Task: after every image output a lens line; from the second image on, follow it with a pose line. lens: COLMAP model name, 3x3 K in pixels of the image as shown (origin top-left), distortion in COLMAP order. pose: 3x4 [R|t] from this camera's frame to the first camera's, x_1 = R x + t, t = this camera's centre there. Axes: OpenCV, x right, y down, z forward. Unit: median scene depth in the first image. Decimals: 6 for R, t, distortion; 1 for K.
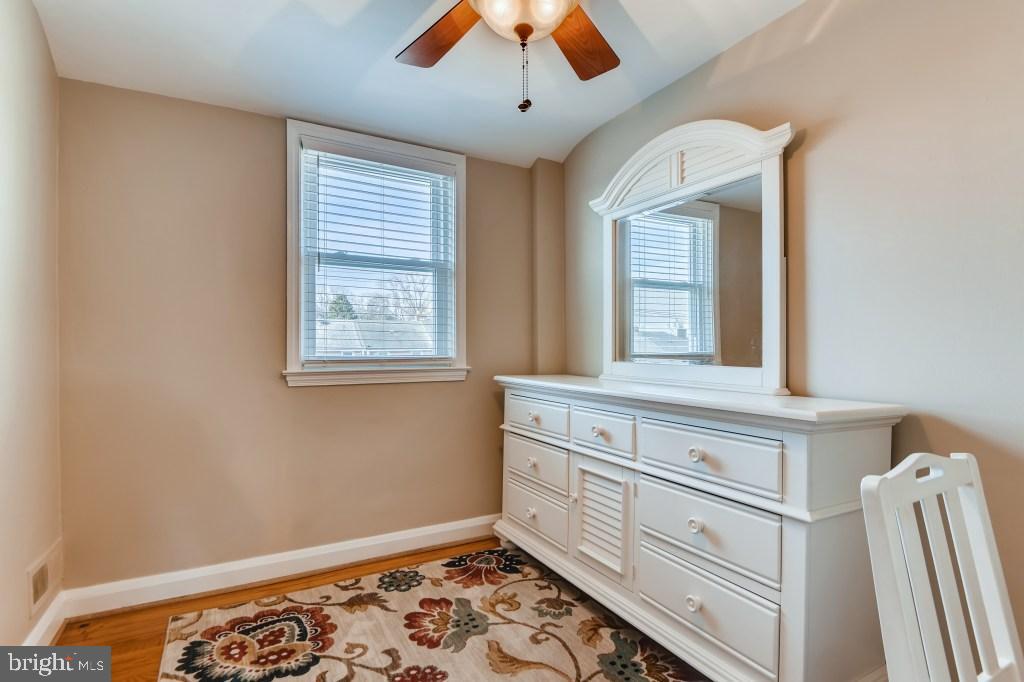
lens RADIAL K [[520.5, 0, 506.8], [0, 520.5, 337.2], [0, 0, 1]] dist [-0.000815, -0.001224]
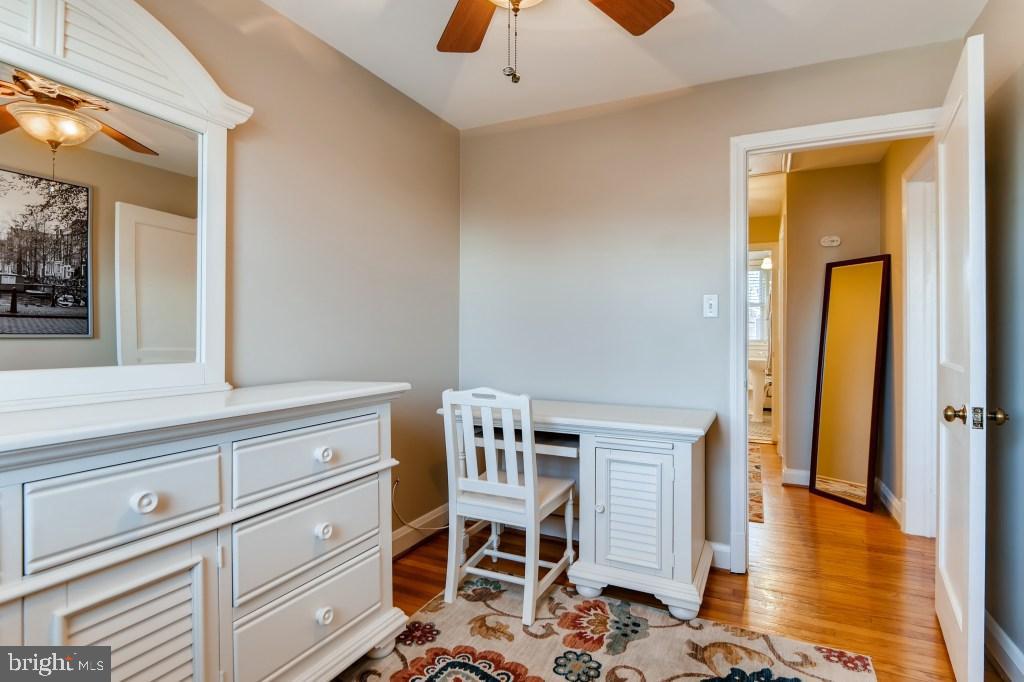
lens RADIAL K [[520.5, 0, 506.8], [0, 520.5, 337.2], [0, 0, 1]] dist [-0.000815, -0.001224]
pose [[-0.576884, -0.005452, 0.816808, -0.538512], [-0.015295, 0.999875, -0.004128, 0.013297], [-0.816683, -0.014874, -0.576895, 1.177855]]
